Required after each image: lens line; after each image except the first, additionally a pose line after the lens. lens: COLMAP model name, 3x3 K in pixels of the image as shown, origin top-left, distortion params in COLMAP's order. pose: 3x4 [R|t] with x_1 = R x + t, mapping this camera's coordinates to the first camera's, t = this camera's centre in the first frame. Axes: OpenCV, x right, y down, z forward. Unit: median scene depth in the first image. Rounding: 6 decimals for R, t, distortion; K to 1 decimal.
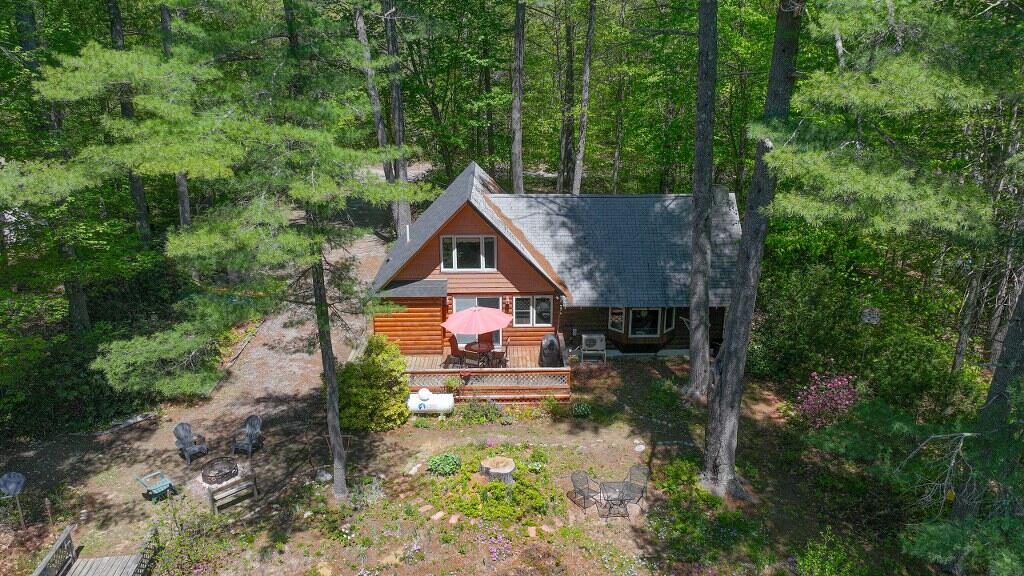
lens RADIAL K [[721.2, 0, 521.0], [0, 721.2, 288.2], [0, 0, 1]] dist [0.023628, -0.065135]
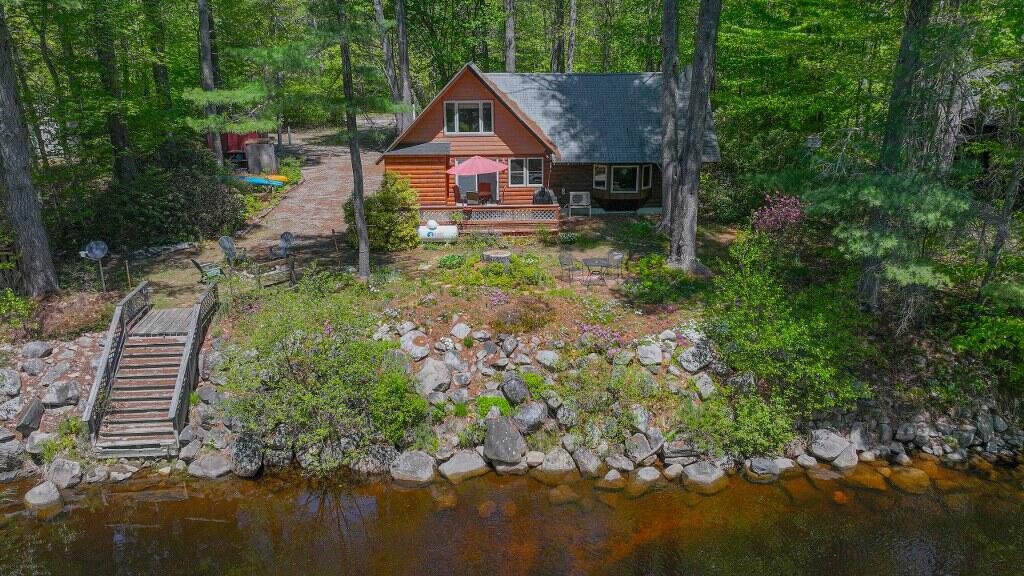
lens RADIAL K [[735.6, 0, 512.0], [0, 735.6, 288.0], [0, 0, 1]] dist [-0.005019, 0.040111]
pose [[0.999945, -0.008978, -0.005498, -0.000778], [0.008969, 0.999958, -0.001660, 0.224123], [0.005513, 0.001611, 0.999984, -0.156298]]
